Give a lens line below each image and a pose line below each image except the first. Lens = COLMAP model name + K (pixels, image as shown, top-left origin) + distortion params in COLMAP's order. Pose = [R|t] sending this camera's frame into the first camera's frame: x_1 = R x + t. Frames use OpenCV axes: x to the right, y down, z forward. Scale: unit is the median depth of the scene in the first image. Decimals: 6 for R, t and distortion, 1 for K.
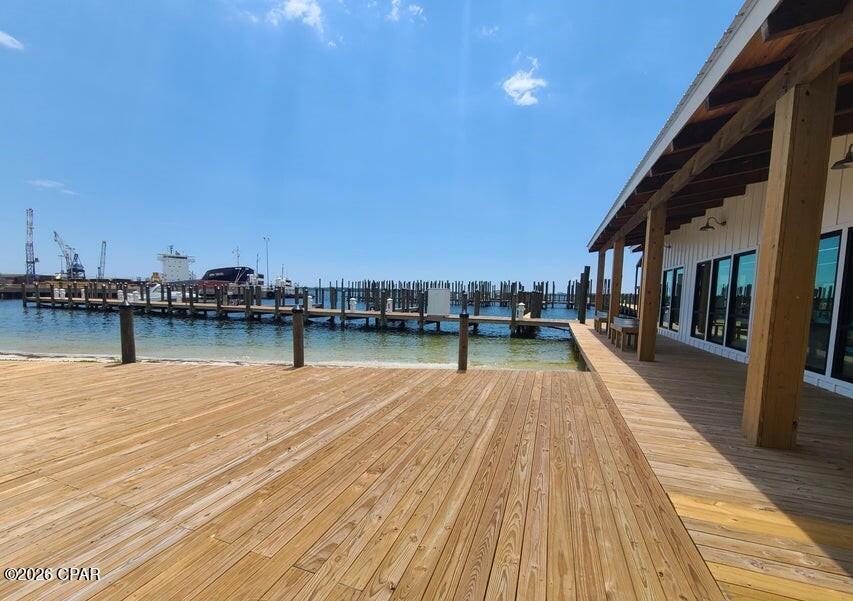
lens RADIAL K [[350.1, 0, 437.6], [0, 350.1, 318.4], [0, 0, 1]] dist [0.002166, 0.000301]
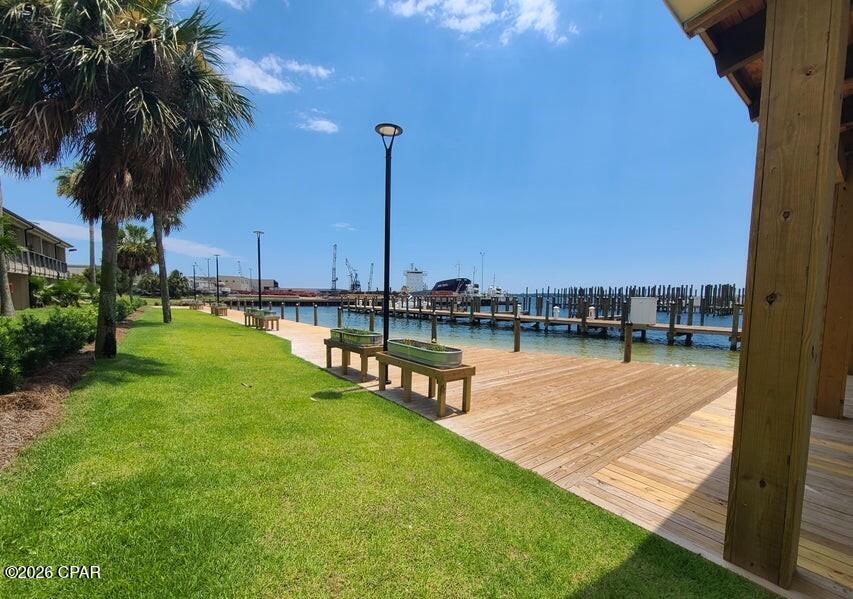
lens RADIAL K [[350.1, 0, 428.6], [0, 350.1, 335.6], [0, 0, 1]] dist [0.002166, 0.000301]
pose [[0.829242, 0.045424, -0.557041, 0.054938], [-0.027369, 0.998796, 0.040705, 0.000992], [0.558220, -0.018508, 0.829487, -0.185153]]
